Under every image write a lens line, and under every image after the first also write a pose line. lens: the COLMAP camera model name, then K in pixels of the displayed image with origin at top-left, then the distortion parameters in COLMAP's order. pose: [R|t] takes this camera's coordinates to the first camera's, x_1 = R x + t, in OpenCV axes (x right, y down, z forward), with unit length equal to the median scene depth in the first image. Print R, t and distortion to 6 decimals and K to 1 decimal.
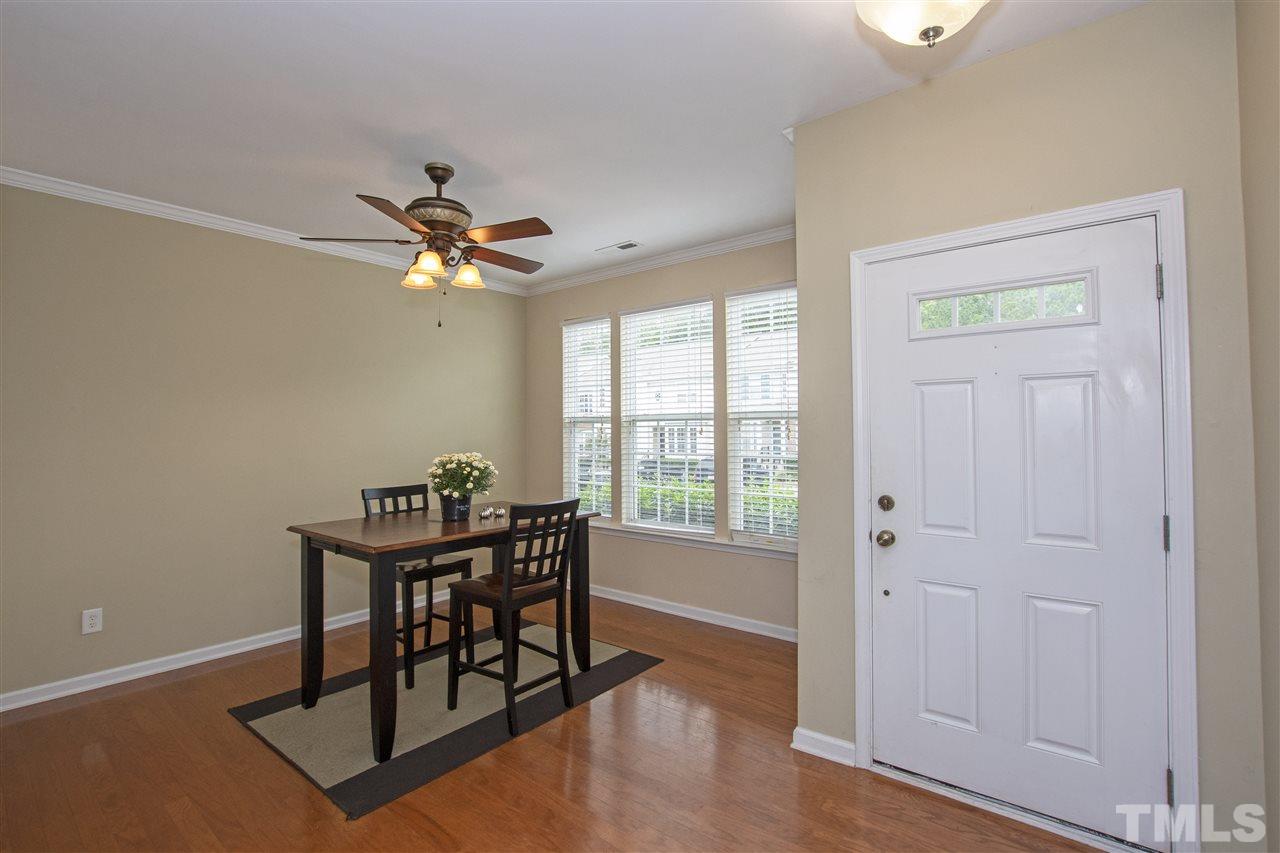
lens RADIAL K [[572.5, 0, 632.9], [0, 572.5, 420.7], [0, 0, 1]] dist [-0.017842, 0.000644]
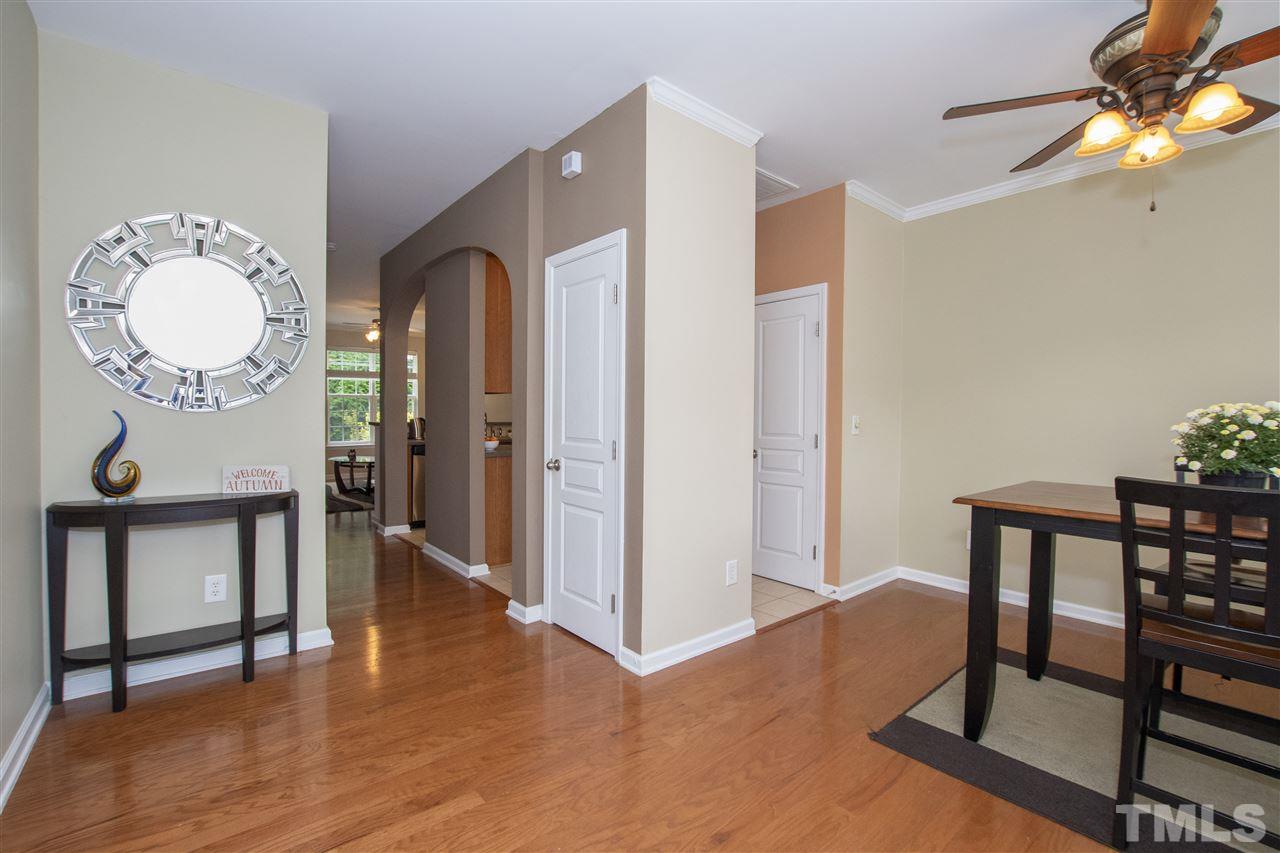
lens RADIAL K [[549.7, 0, 642.8], [0, 549.7, 429.4], [0, 0, 1]] dist [-0.036454, 0.000462]
pose [[-0.196375, 0.020925, -0.980306, 0.369385], [0.018316, 0.999676, 0.017669, 0.066160], [0.980358, -0.014486, -0.196694, 0.509320]]
